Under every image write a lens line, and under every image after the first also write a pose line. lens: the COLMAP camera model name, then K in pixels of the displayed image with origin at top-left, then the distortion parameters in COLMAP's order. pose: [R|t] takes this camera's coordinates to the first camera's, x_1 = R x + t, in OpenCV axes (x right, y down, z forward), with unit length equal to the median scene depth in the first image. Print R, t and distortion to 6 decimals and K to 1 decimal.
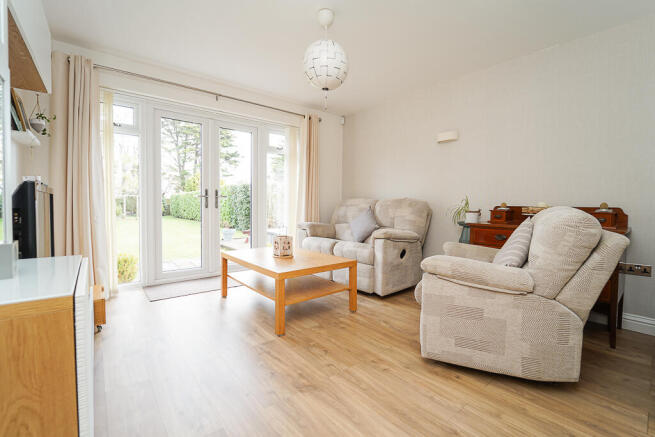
lens RADIAL K [[270.1, 0, 327.5], [0, 270.1, 218.5], [0, 0, 1]] dist [-0.019404, -0.000143]
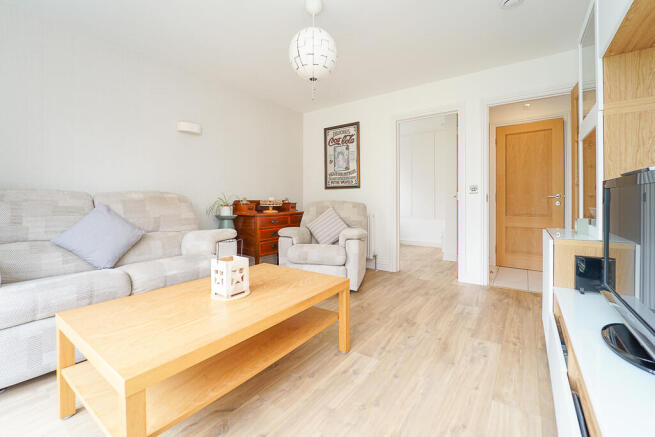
lens RADIAL K [[270.1, 0, 327.5], [0, 270.1, 218.5], [0, 0, 1]] dist [-0.019404, -0.000143]
pose [[-0.219593, -0.091338, 0.971306, -1.069287], [0.040441, 0.993900, 0.102606, -0.111921], [-0.974753, 0.061812, -0.214560, 1.311820]]
